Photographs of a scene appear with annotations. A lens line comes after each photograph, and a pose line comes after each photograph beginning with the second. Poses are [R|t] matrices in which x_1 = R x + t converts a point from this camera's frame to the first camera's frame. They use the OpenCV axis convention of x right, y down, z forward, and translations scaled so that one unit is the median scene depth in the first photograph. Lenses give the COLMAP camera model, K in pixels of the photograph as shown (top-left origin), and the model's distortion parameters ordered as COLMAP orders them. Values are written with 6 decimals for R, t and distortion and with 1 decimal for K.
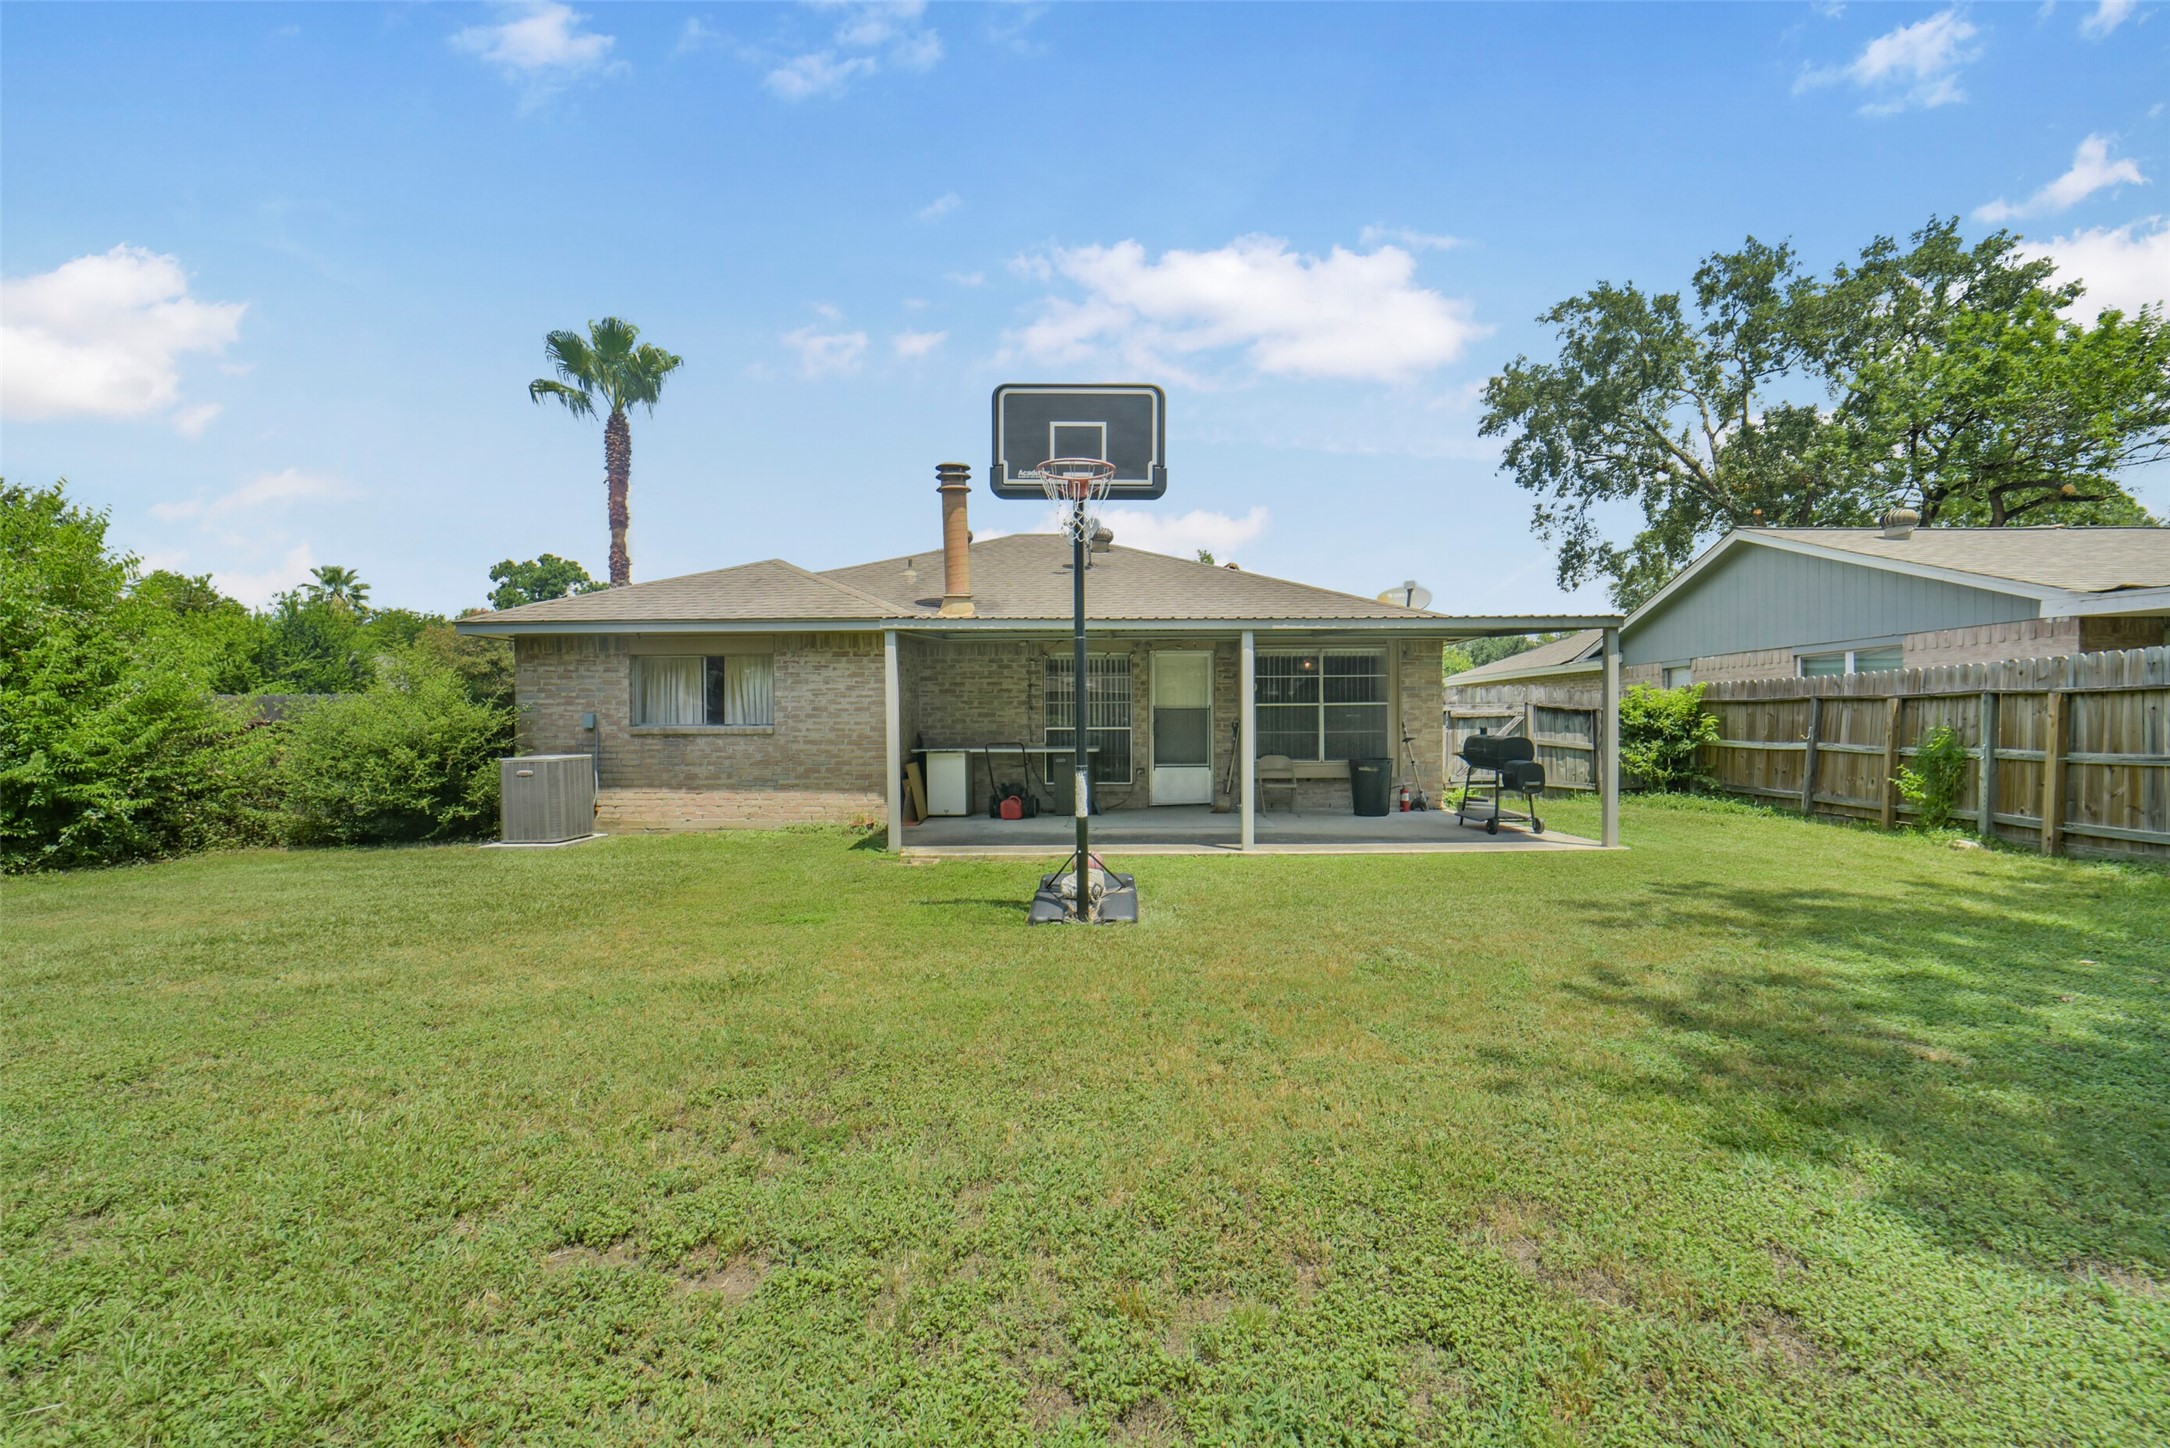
lens RADIAL K [[865.4, 0, 1090.1], [0, 865.4, 721.9], [0, 0, 1]] dist [-0.030297, 0.008277]
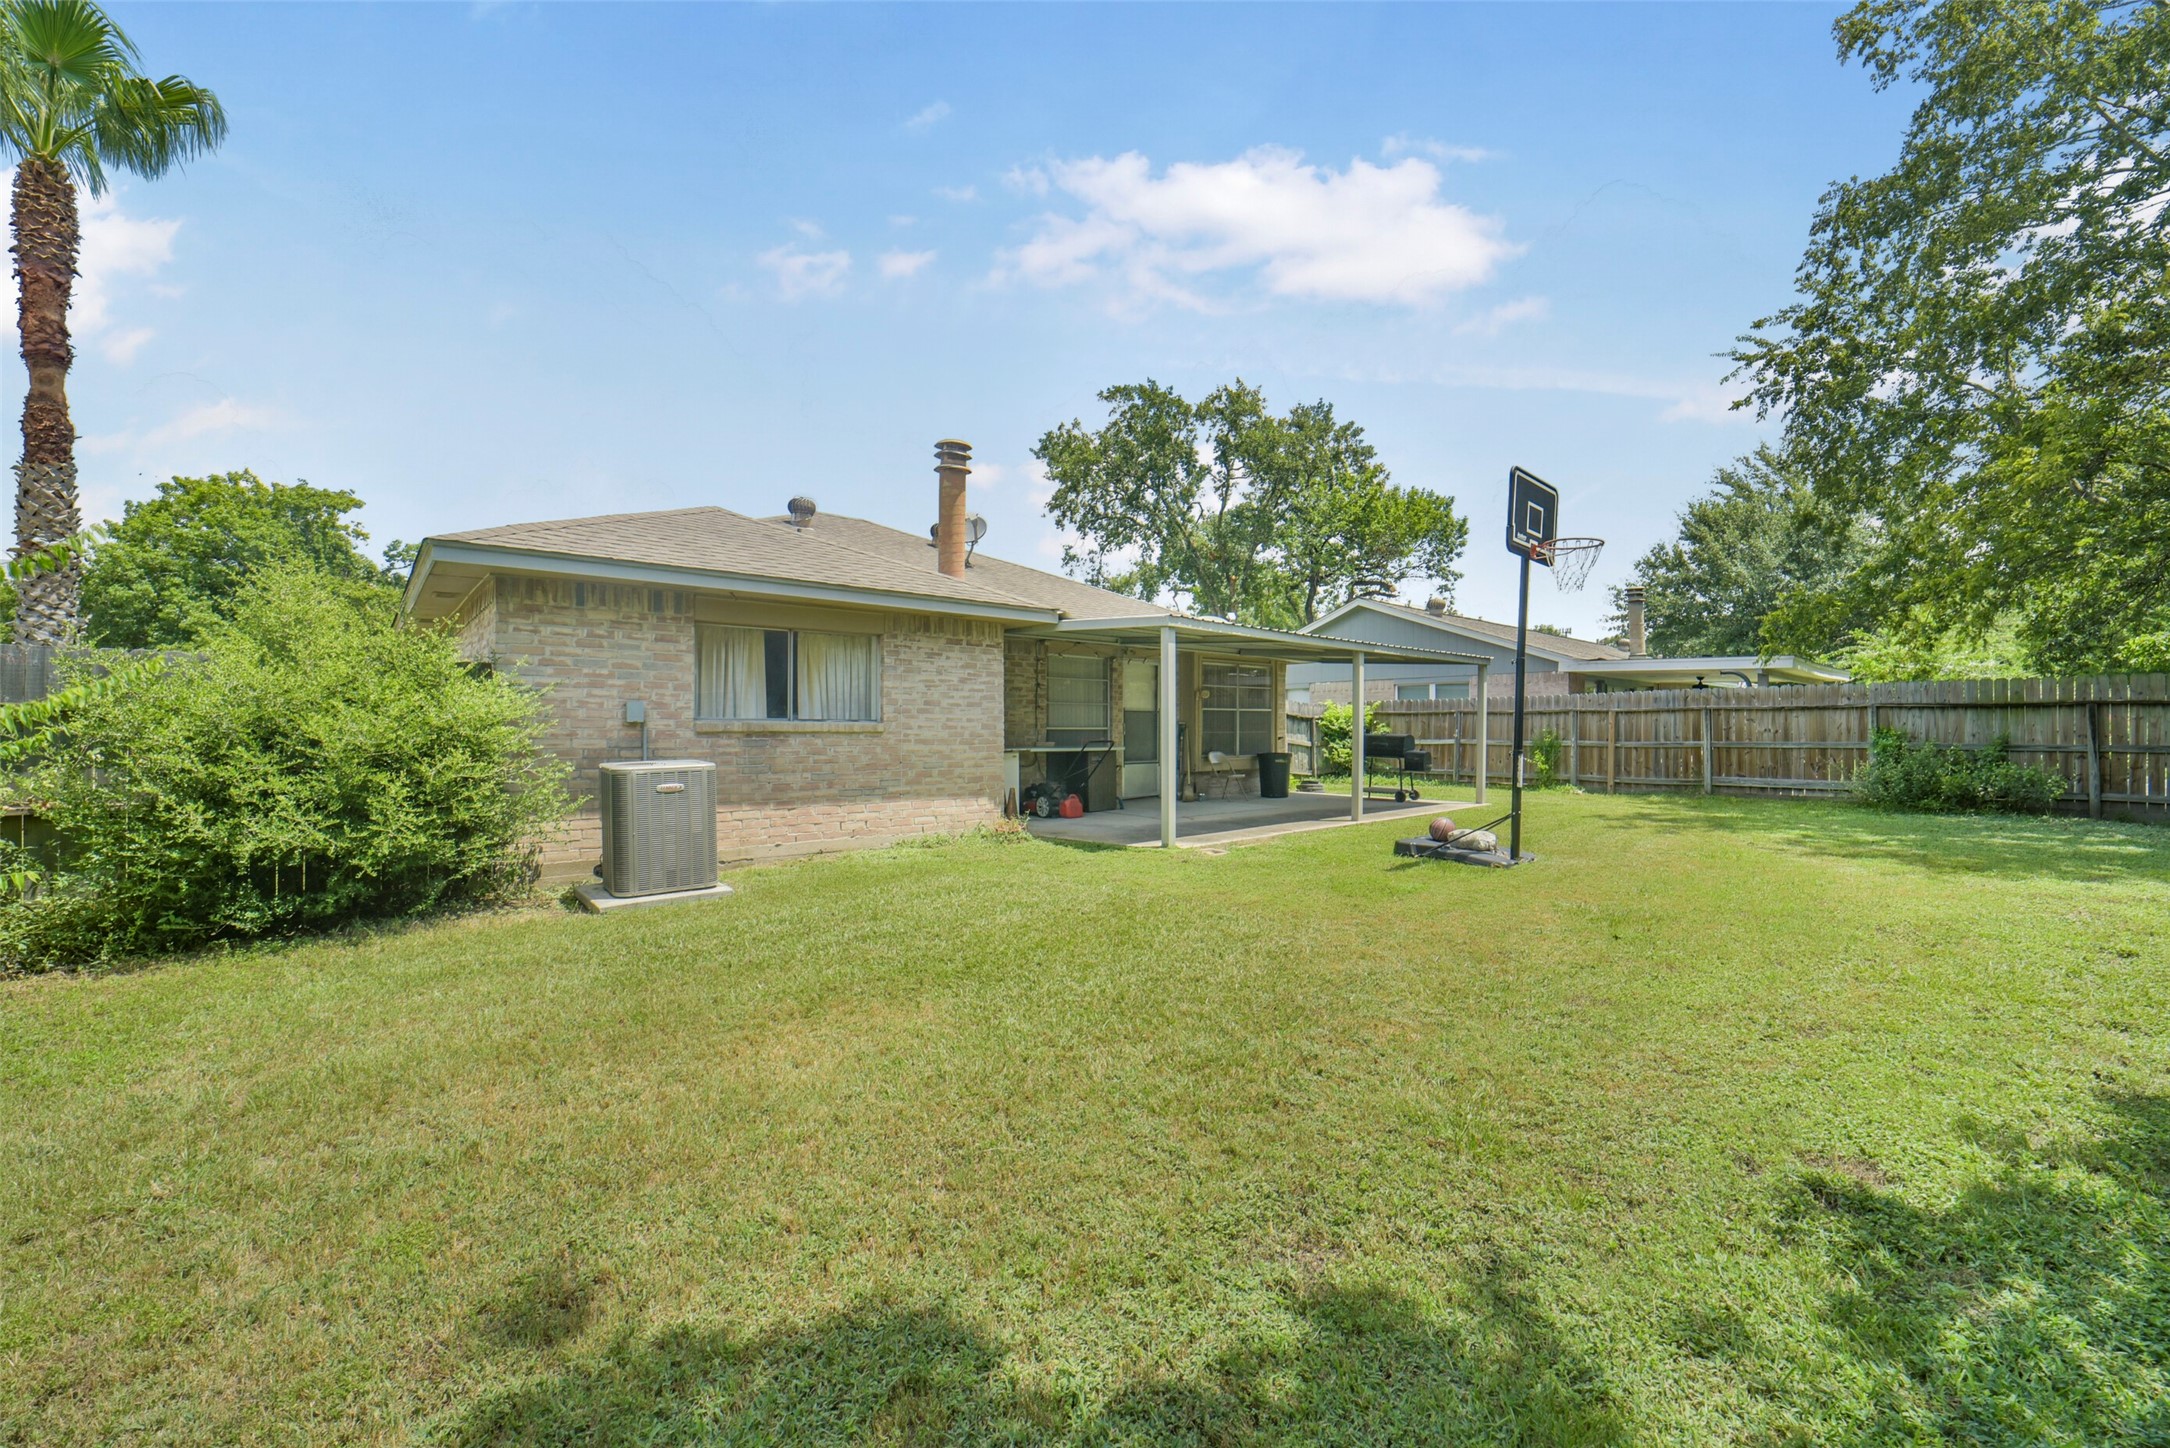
lens RADIAL K [[865.4, 0, 1090.6], [0, 865.4, 743.7], [0, 0, 1]] dist [-0.030297, 0.008277]
pose [[0.734509, -0.006235, 0.678570, -0.779861], [-0.005070, 0.999879, 0.014675, 0.012128], [-0.678580, -0.014219, 0.734389, 0.254883]]
